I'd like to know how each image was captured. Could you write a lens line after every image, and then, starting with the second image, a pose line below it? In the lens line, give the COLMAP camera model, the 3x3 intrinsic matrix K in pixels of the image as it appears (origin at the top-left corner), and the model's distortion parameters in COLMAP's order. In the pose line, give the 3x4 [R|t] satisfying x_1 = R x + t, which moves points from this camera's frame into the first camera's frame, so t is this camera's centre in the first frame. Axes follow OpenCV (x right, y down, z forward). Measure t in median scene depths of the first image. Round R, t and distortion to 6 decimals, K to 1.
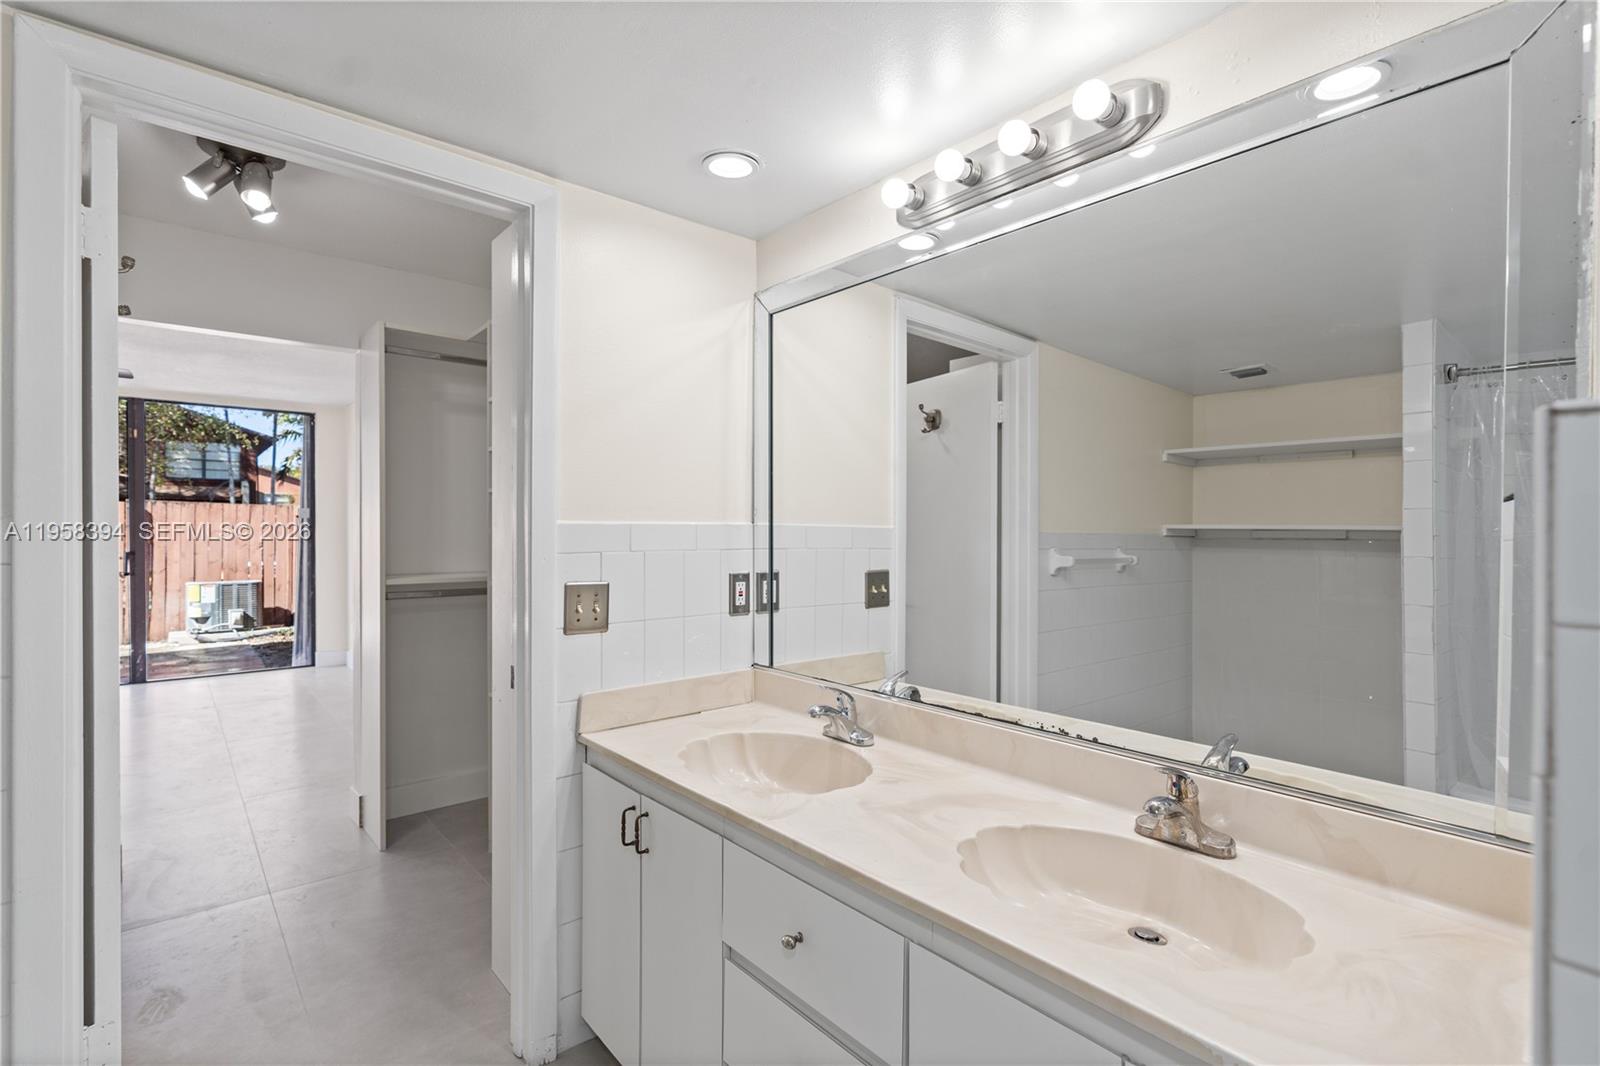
lens RADIAL K [[737.2, 0, 803.8], [0, 737.2, 531.8], [0, 0, 1]] dist [-0.005791, 0.003085]
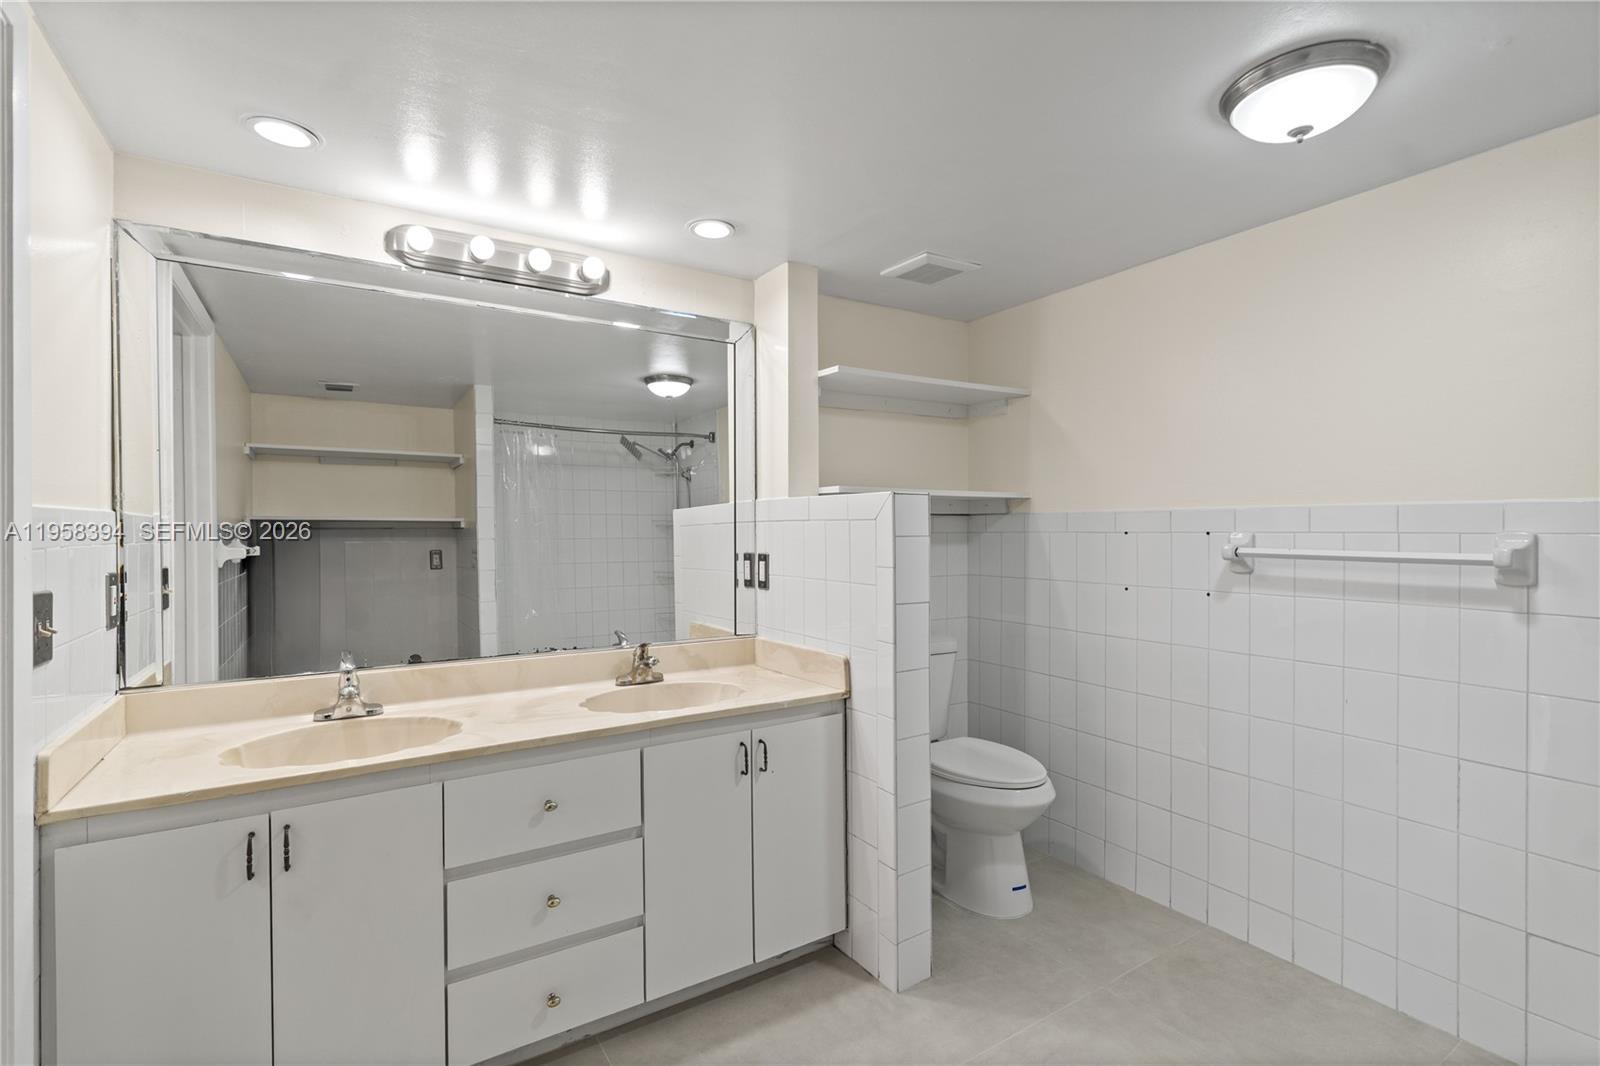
lens RADIAL K [[737.2, 0, 789.0], [0, 737.2, 531.3], [0, 0, 1]] dist [-0.005791, 0.003085]
pose [[0.164237, -0.010330, 0.986367, -0.569331], [-0.000289, 0.999945, 0.010520, 0.000587], [-0.986421, -0.002013, 0.164225, 0.127236]]
